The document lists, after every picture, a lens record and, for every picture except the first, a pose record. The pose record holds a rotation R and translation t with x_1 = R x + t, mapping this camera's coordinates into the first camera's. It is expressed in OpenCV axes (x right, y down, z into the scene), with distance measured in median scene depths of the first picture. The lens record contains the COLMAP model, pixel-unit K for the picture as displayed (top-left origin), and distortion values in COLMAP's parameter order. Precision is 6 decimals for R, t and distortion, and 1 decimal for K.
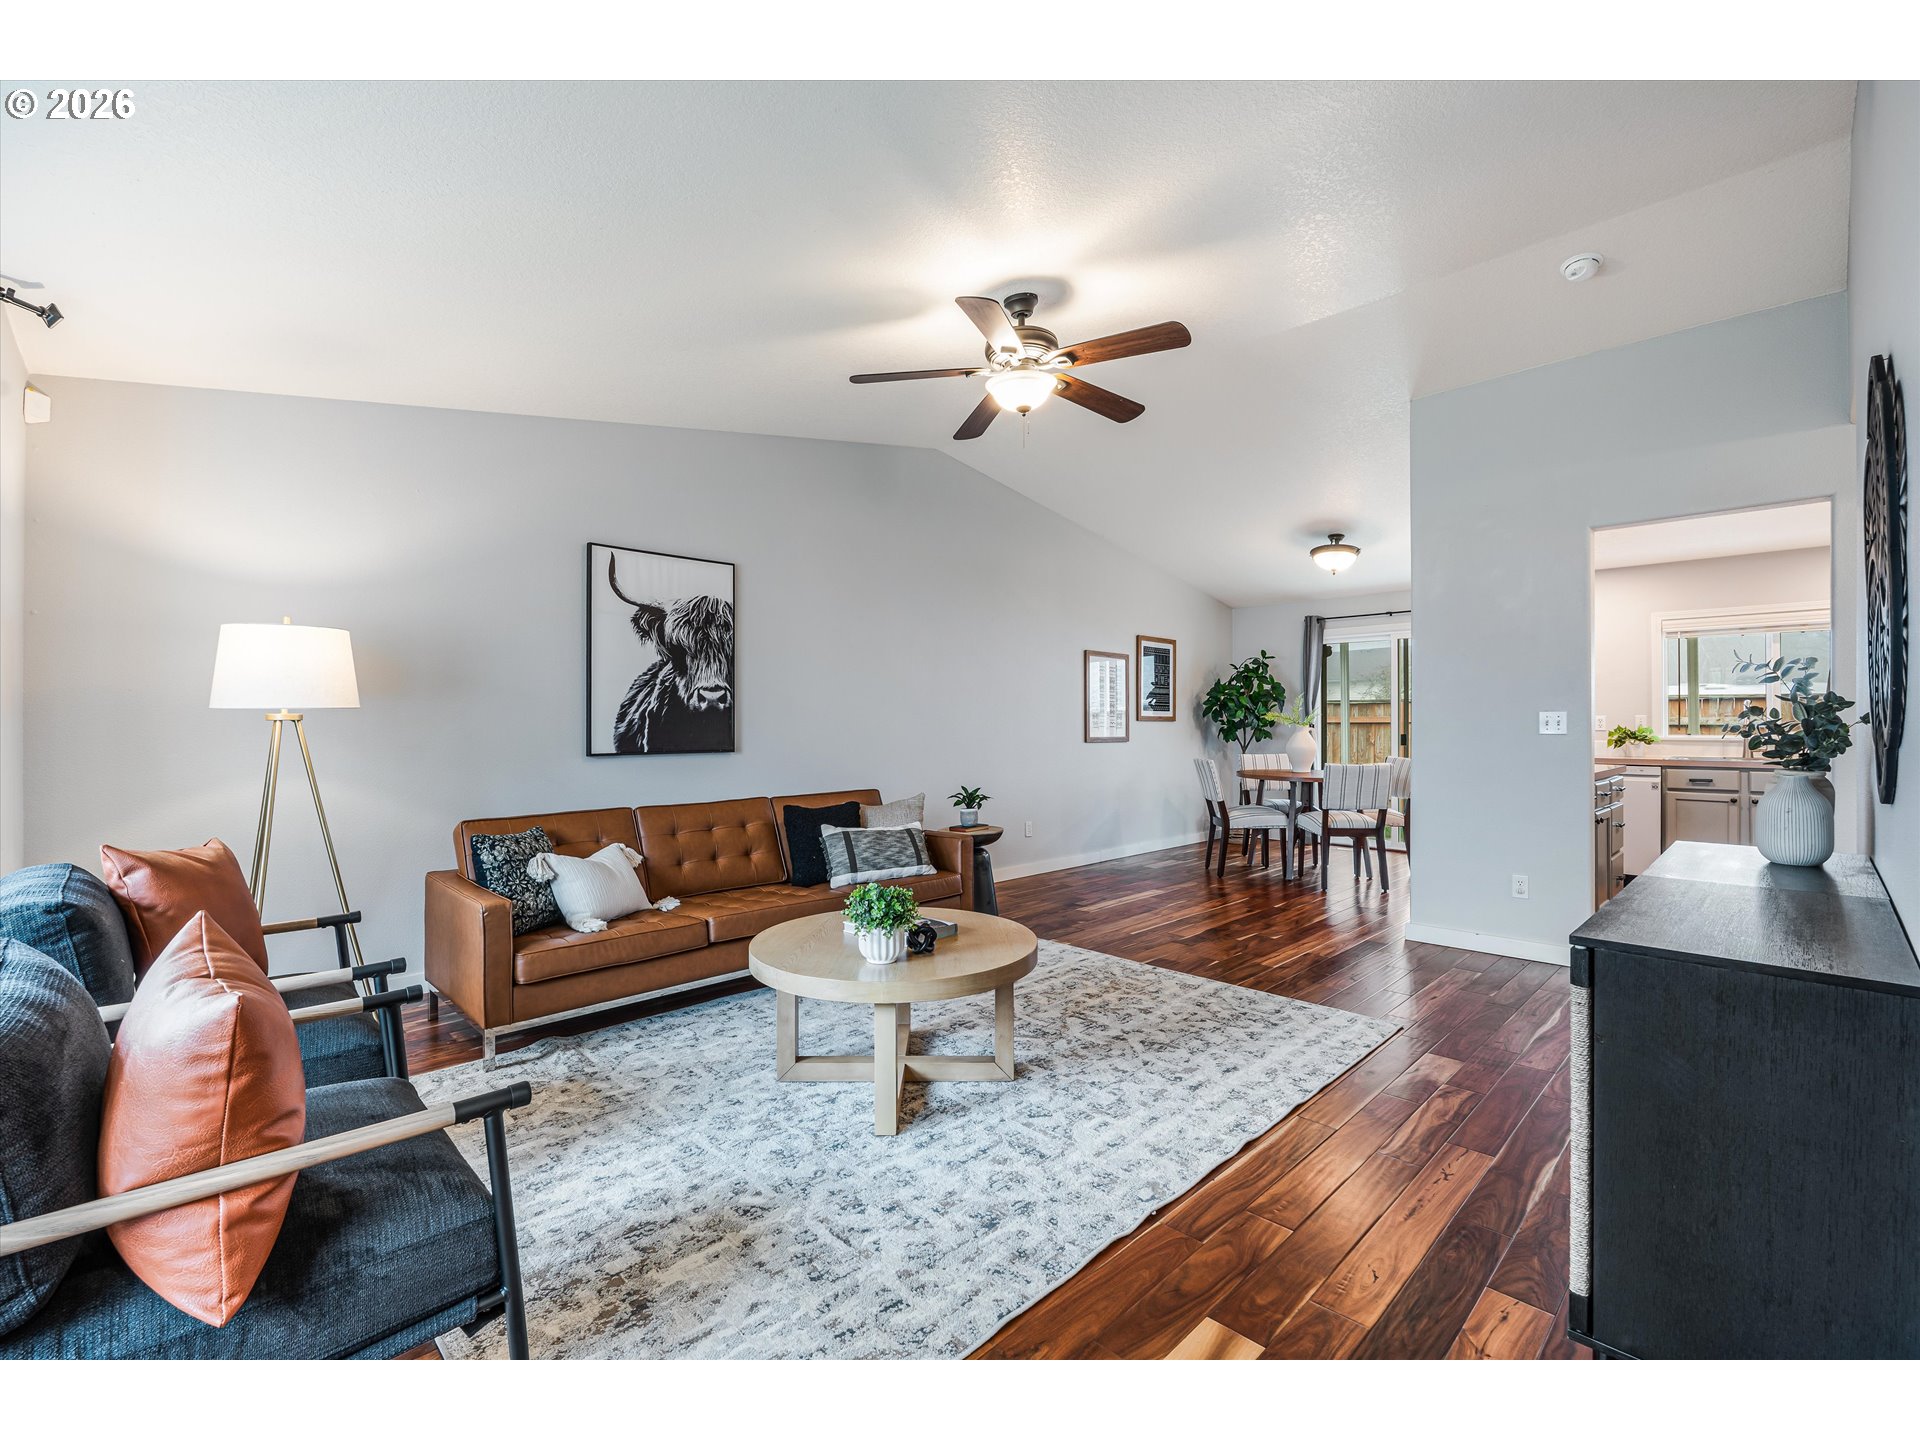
lens RADIAL K [[837.7, 0, 948.8], [0, 837.7, 727.3], [0, 0, 1]] dist [-0.007470, 0.000734]
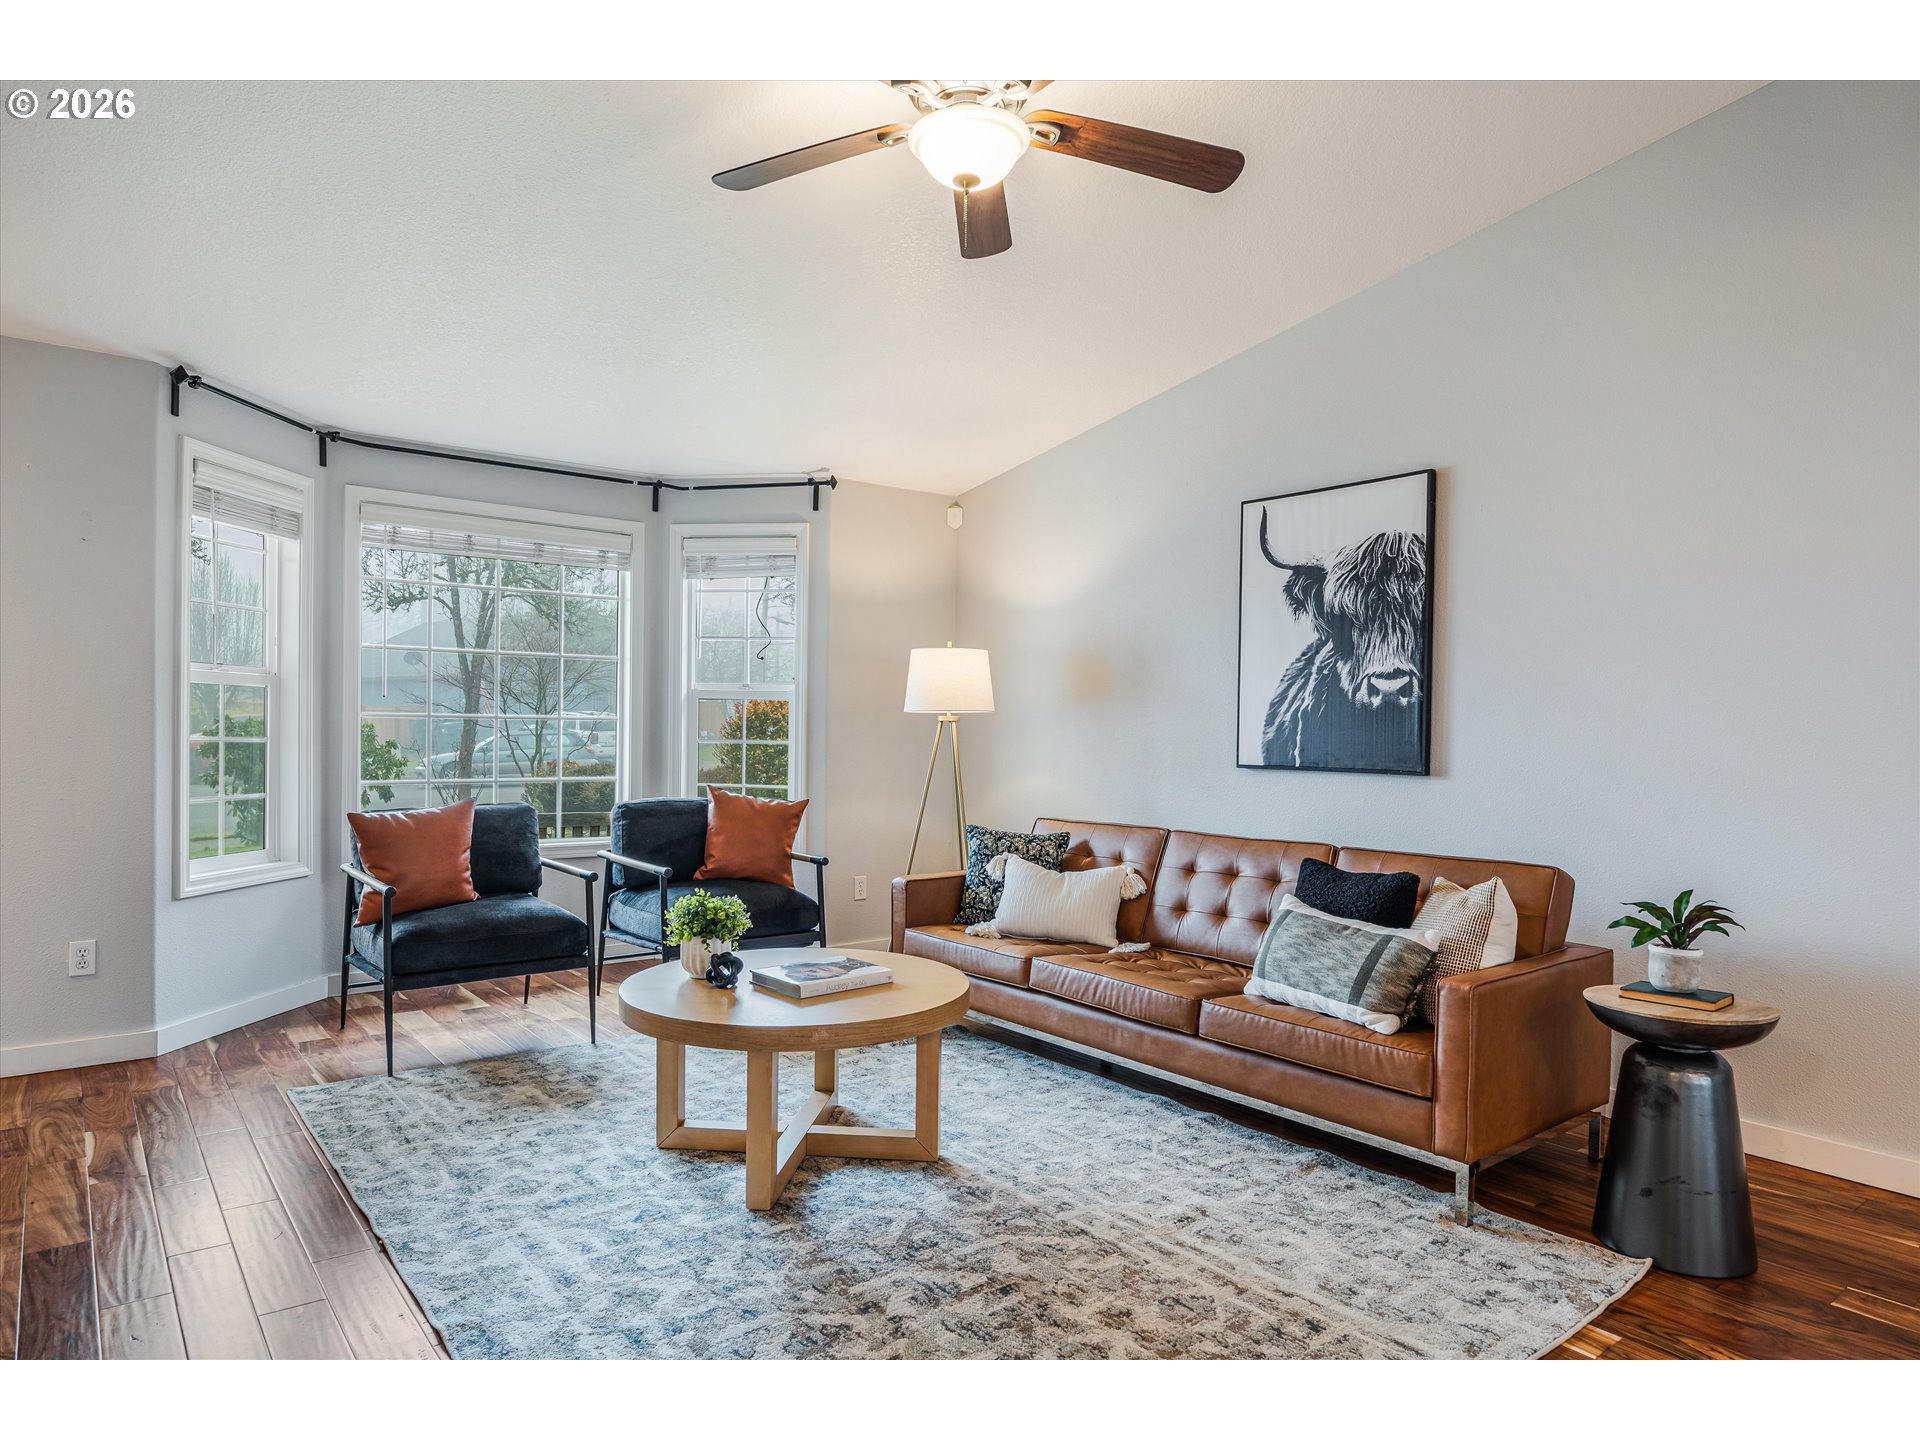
lens RADIAL K [[1153.5, 0, 968.0], [0, 1153.5, 730.8], [0, 0, 1]] dist [-0.003602, -0.001227]
pose [[-0.095121, 0.003313, -0.995460, 0.677505], [-0.018158, 0.999822, 0.005063, -0.001792], [0.995300, 0.018557, -0.095044, 0.817320]]
